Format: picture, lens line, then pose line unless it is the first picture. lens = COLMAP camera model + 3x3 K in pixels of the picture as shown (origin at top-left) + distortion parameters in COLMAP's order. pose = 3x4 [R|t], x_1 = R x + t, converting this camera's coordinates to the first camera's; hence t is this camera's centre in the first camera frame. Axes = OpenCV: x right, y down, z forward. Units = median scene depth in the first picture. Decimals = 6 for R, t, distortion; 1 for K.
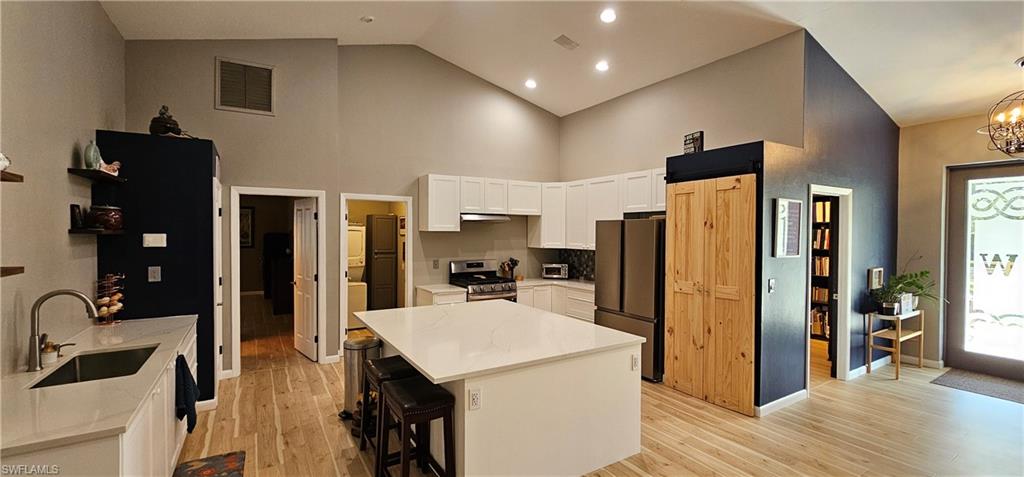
lens RADIAL K [[420.7, 0, 514.1], [0, 420.7, 237.5], [0, 0, 1]] dist [-0.002927, 0.001048]
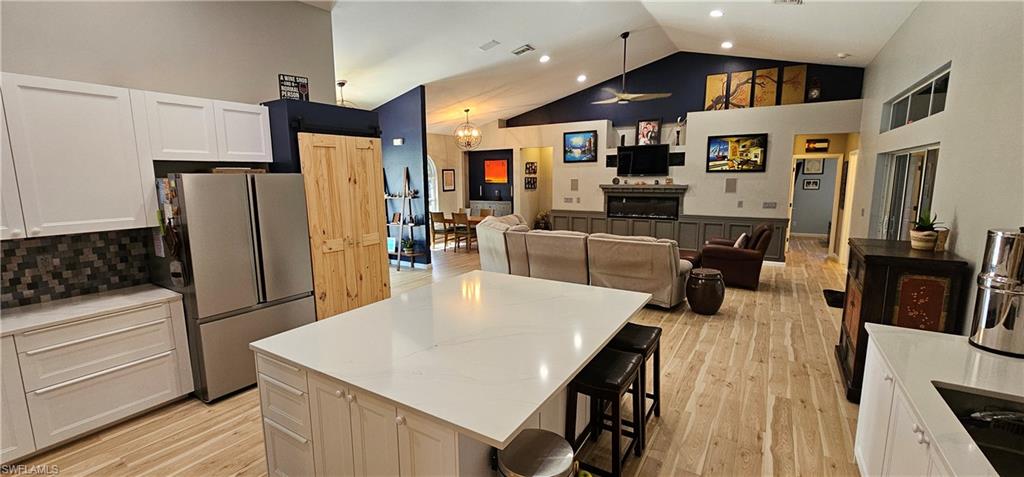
lens RADIAL K [[420.7, 0, 510.0], [0, 420.7, 236.4], [0, 0, 1]] dist [-0.002927, 0.001048]
pose [[-0.437440, -0.130084, 0.889789, -0.629614], [0.019785, 0.987850, 0.154147, -0.044070], [-0.899030, 0.085035, -0.429552, 1.044078]]
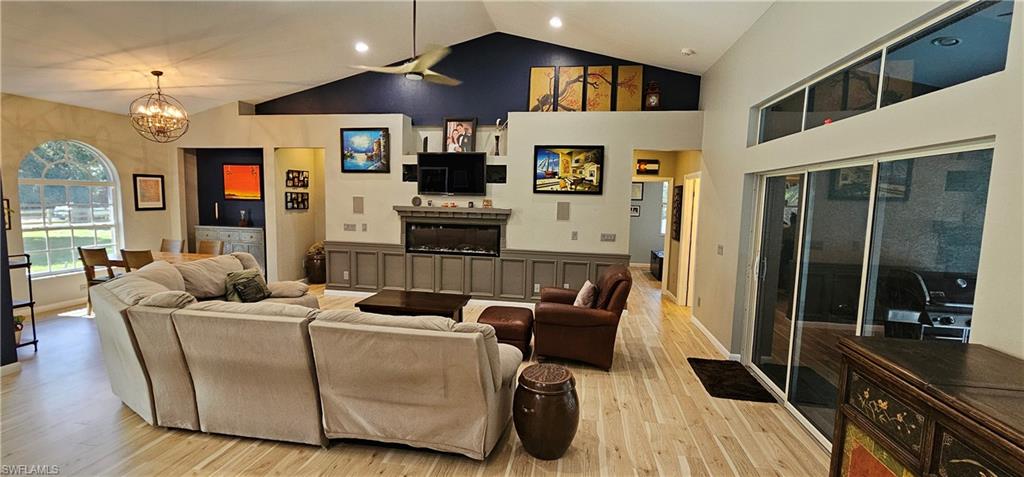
lens RADIAL K [[420.7, 0, 509.3], [0, 420.7, 236.8], [0, 0, 1]] dist [-0.002927, 0.001048]
pose [[-0.748693, -0.084764, 0.657475, -0.168777], [-0.019103, 0.994138, 0.106415, -0.021678], [-0.662641, 0.067112, -0.745924, 0.522571]]
